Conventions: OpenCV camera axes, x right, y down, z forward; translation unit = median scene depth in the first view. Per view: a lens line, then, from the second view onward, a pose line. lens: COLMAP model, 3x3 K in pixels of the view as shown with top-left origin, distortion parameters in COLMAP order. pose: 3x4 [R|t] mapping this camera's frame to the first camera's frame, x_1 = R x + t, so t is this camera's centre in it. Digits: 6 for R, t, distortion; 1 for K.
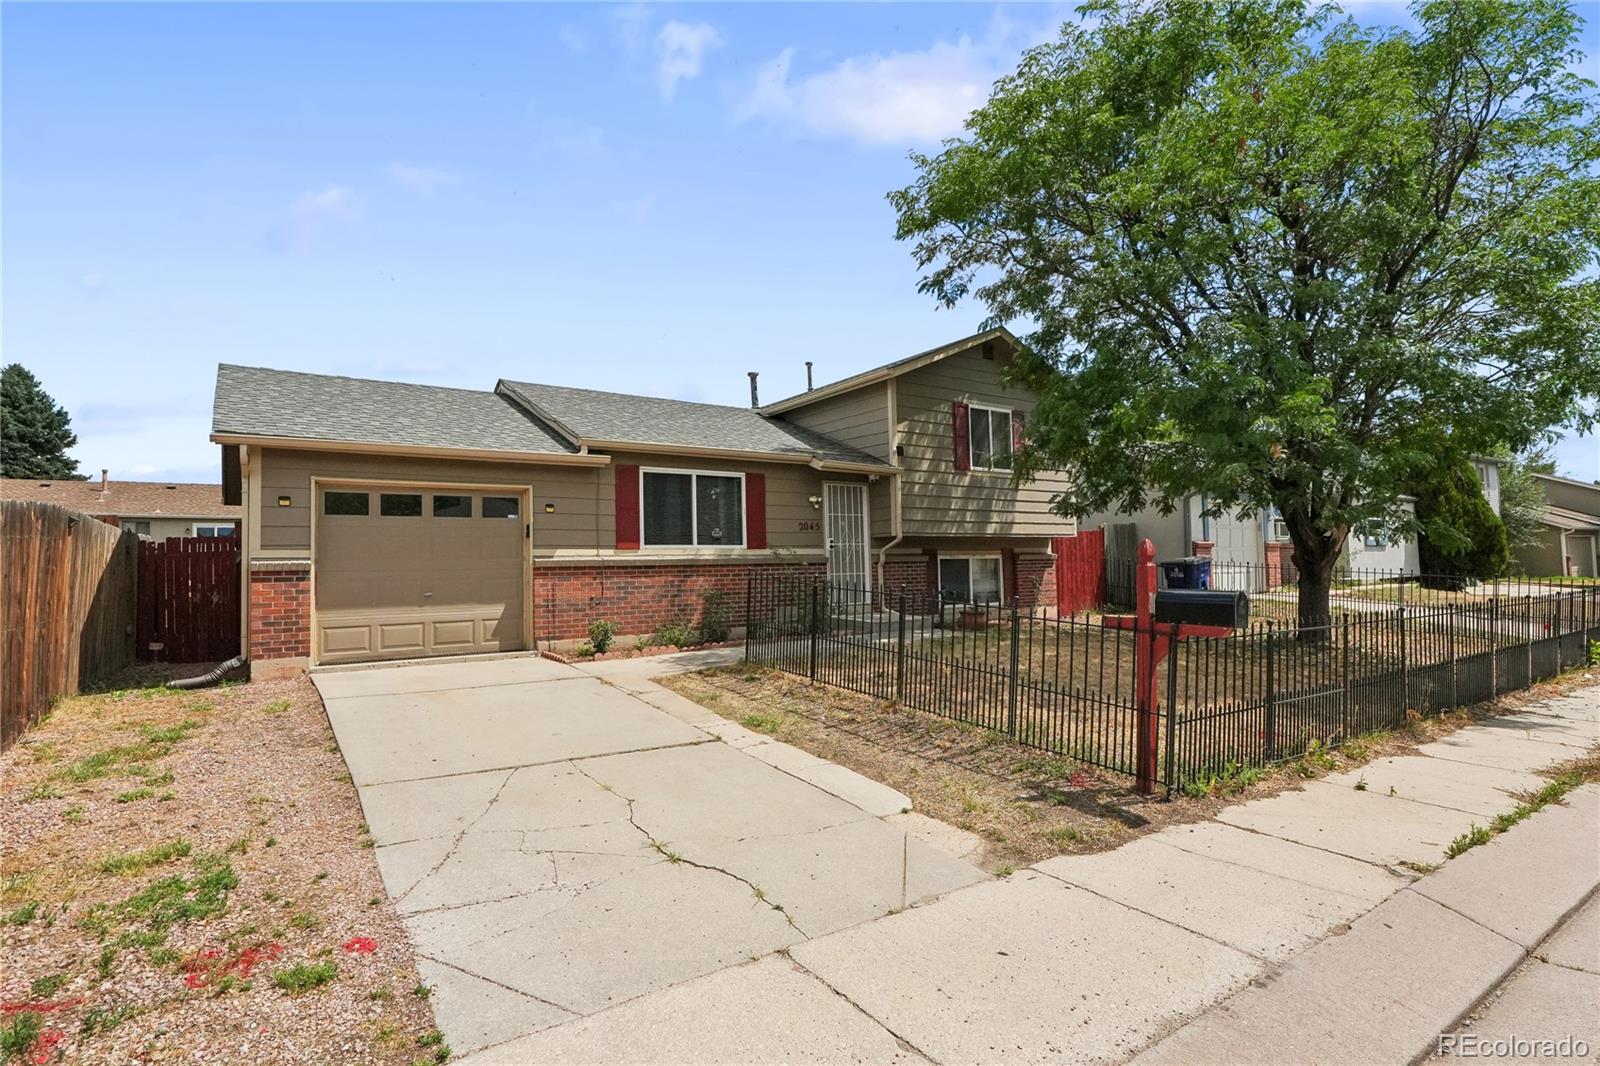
lens RADIAL K [[786.9, 0, 800.0], [0, 786.9, 533.0], [0, 0, 1]] dist [0.000993, 0.000026]
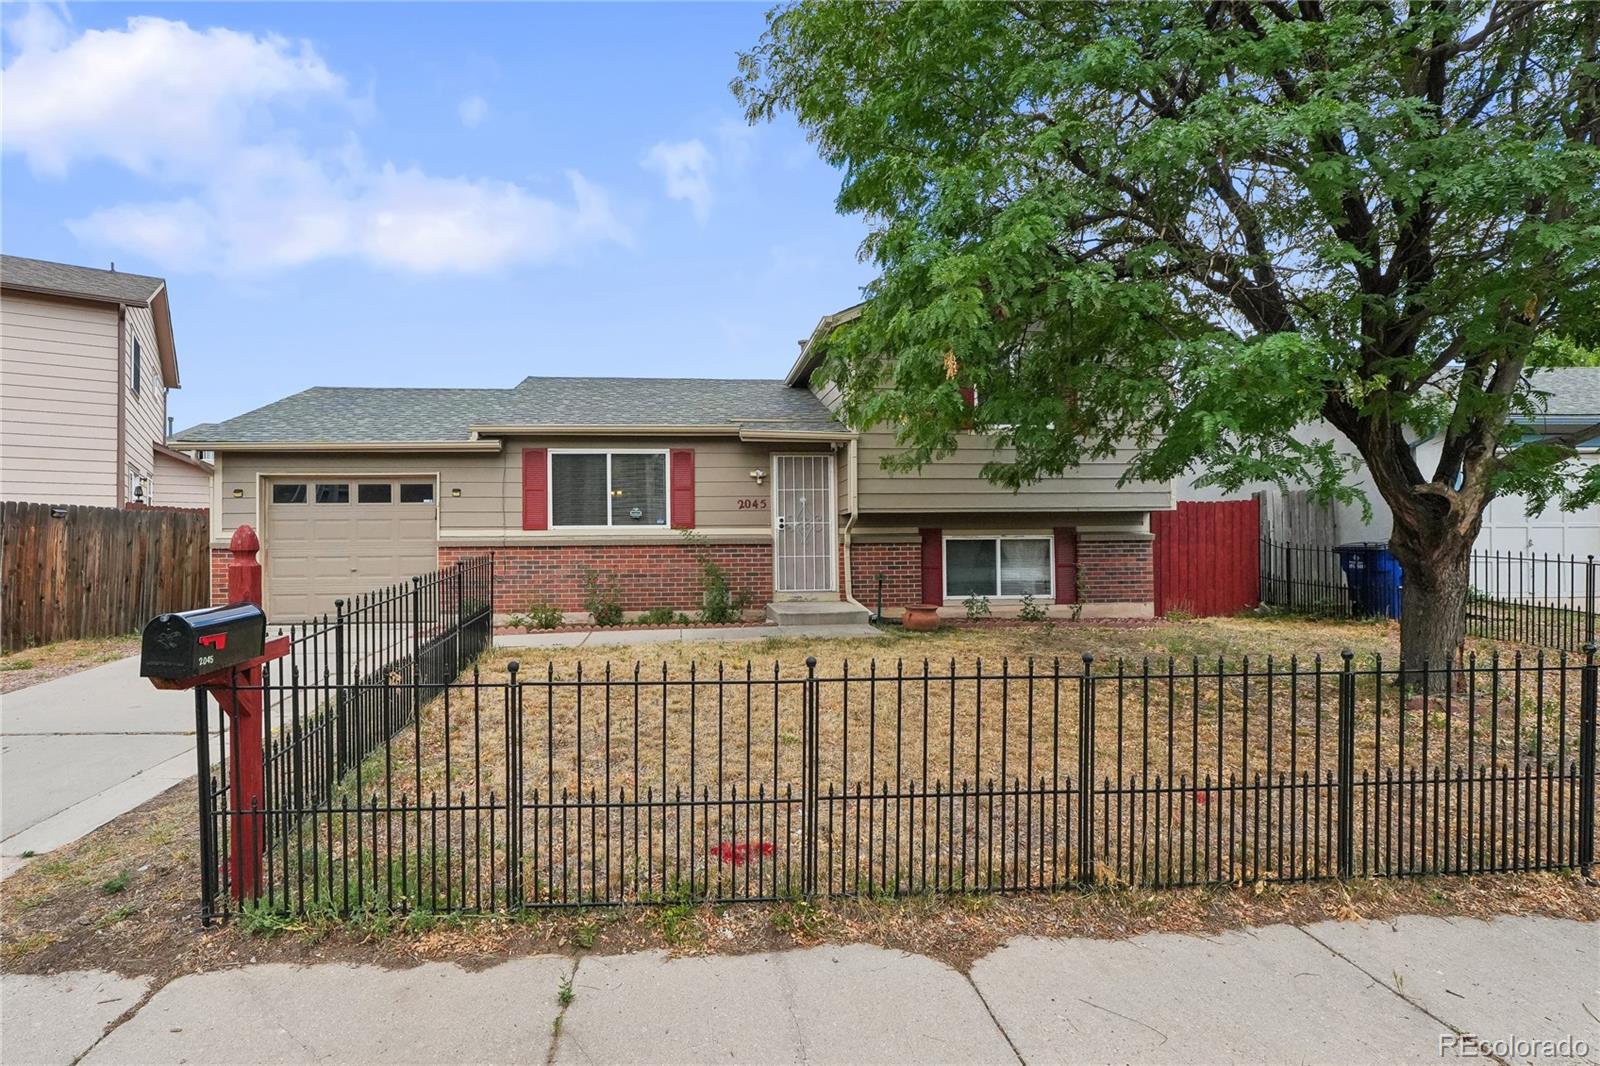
lens RADIAL K [[715.5, 0, 800.0], [0, 715.5, 533.0], [0, 0, 1]] dist [-0.000623, -0.000069]
pose [[0.872398, 0.004273, -0.488777, 0.490295], [0.014202, 0.999318, 0.034084, -0.002189], [0.488589, -0.036677, 0.871743, 0.323713]]
